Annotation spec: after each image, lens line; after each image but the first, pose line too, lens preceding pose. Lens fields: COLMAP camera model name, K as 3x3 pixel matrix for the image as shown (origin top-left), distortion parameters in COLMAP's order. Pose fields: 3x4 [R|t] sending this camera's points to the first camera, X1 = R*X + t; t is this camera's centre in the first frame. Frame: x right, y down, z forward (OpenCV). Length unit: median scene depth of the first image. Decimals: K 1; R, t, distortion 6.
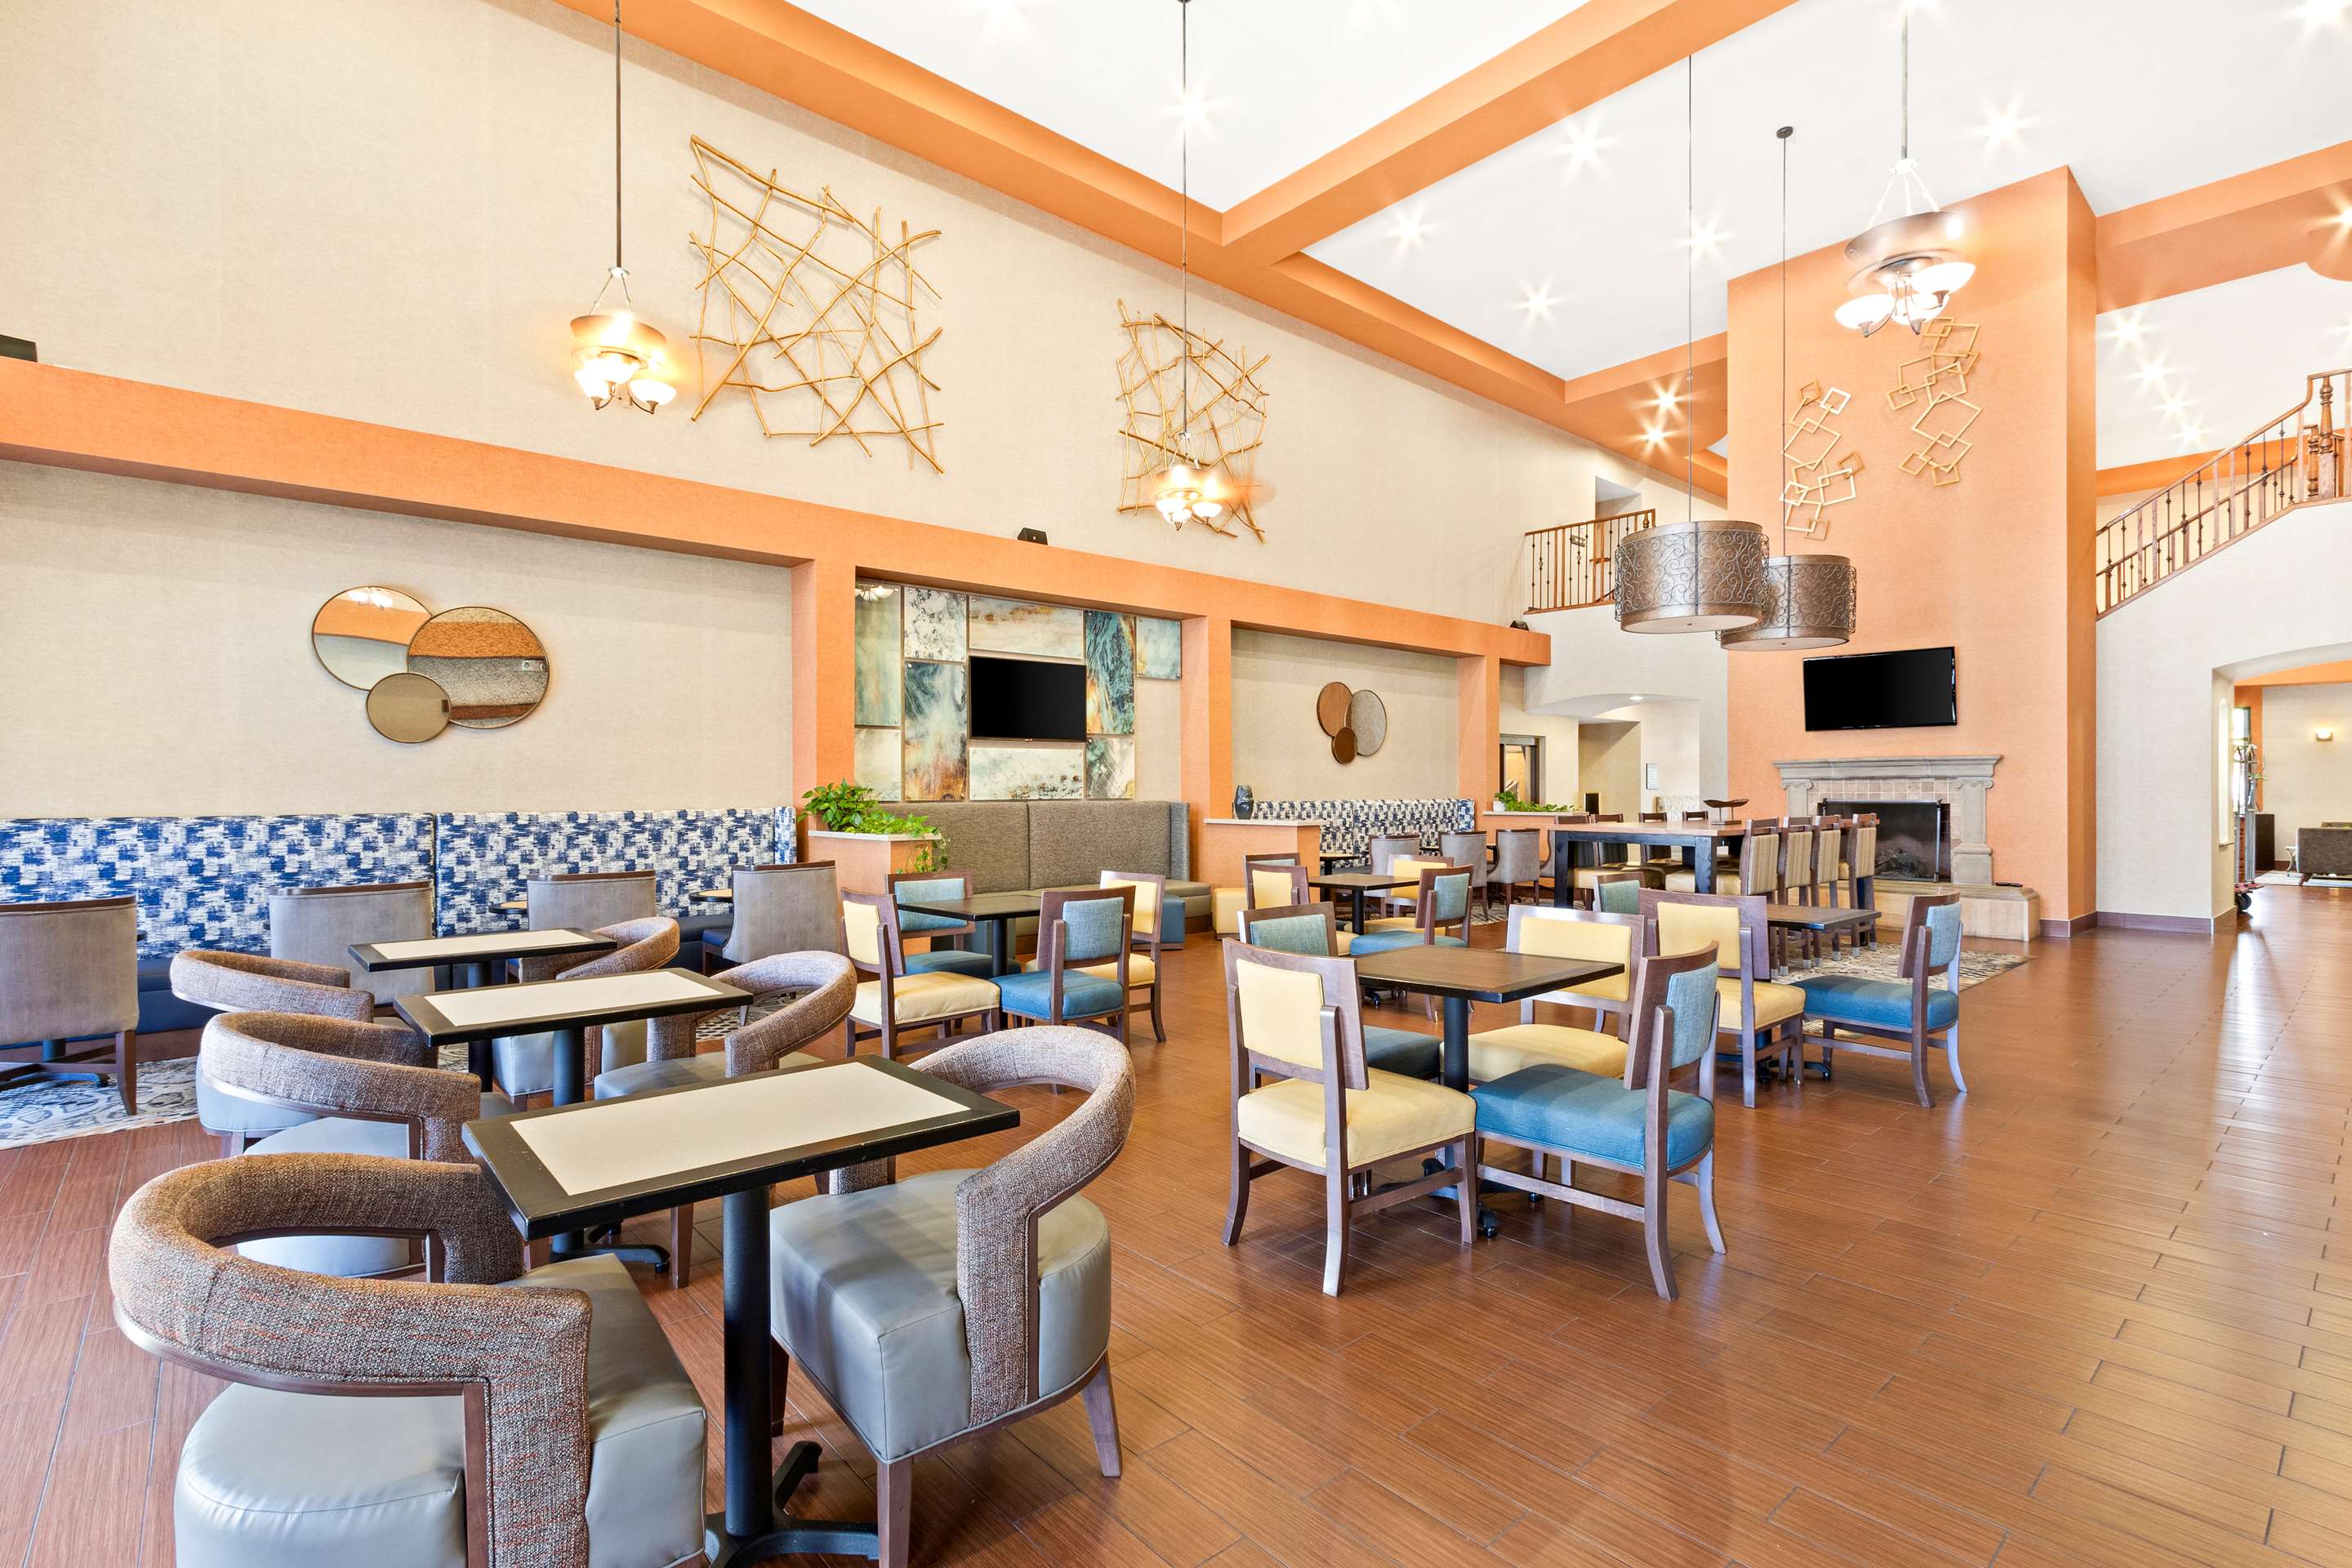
lens RADIAL K [[1095.9, 0, 1136.6], [0, 1095.9, 785.4], [0, 0, 1]] dist [0.005916, 0.000394]
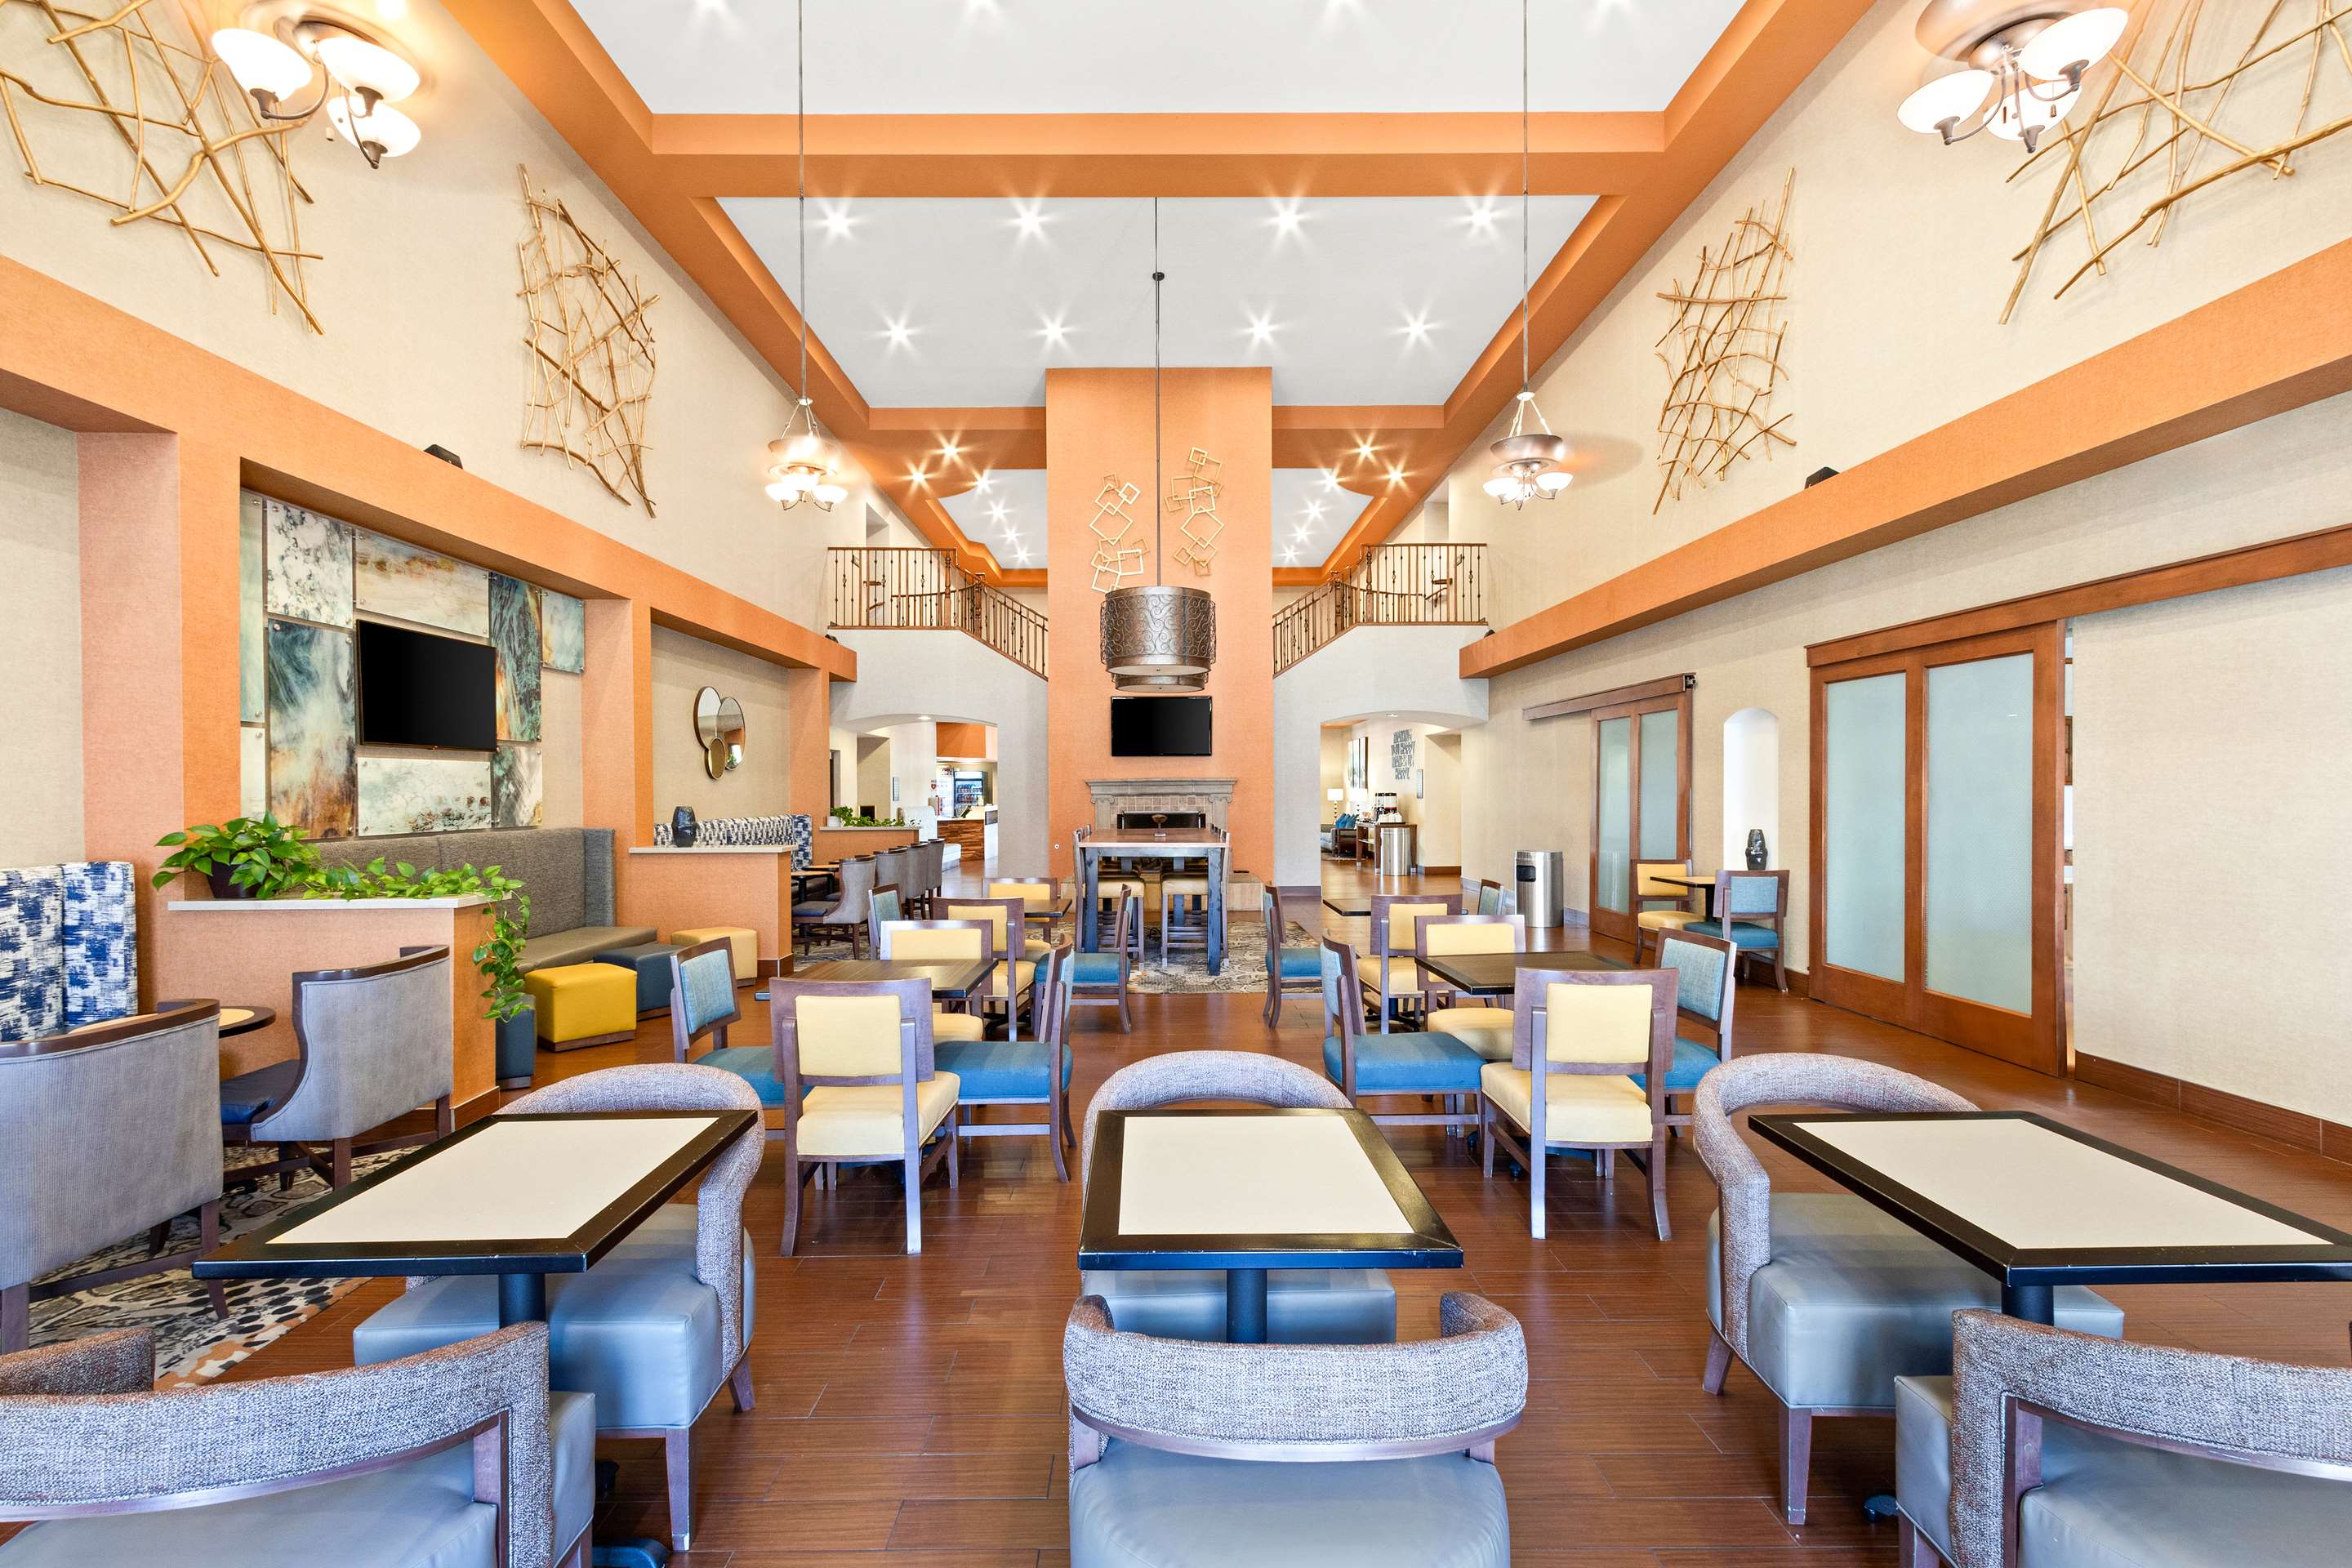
lens RADIAL K [[1095.9, 0, 1167.8], [0, 1095.9, 788.9], [0, 0, 1]] dist [0.005916, 0.000394]
pose [[0.640961, -0.000349, 0.767574, -0.322100], [0.000448, 1.000000, 0.000080, -0.014117], [-0.767574, 0.000293, 0.640961, 0.179110]]
